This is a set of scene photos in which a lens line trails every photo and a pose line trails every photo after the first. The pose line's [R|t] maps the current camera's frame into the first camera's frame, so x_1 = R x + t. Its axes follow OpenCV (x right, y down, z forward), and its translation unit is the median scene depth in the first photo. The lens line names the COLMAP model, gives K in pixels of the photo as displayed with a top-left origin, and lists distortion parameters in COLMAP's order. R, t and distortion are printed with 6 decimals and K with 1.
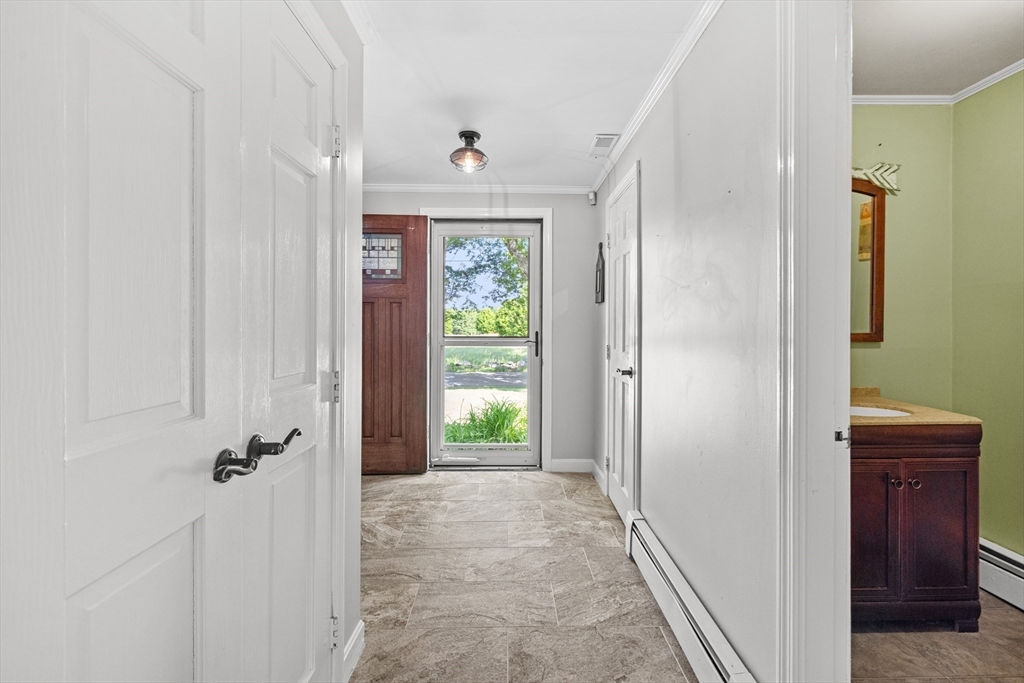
lens RADIAL K [[429.7, 0, 506.9], [0, 429.7, 336.7], [0, 0, 1]] dist [-0.007575, 0.000454]
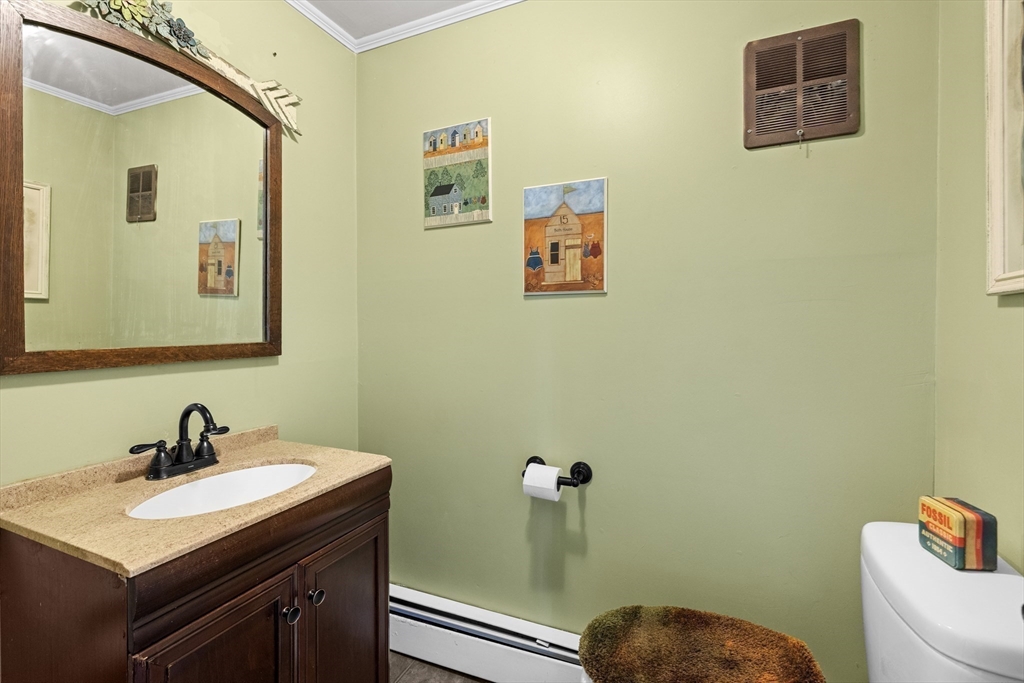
lens RADIAL K [[429.7, 0, 512.3], [0, 429.7, 339.1], [0, 0, 1]] dist [-0.007575, 0.000454]
pose [[0.416066, 0.000069, 0.909334, 0.433078], [0.017733, 0.999809, -0.008190, -0.001309], [-0.909161, 0.019533, 0.415986, 0.406897]]
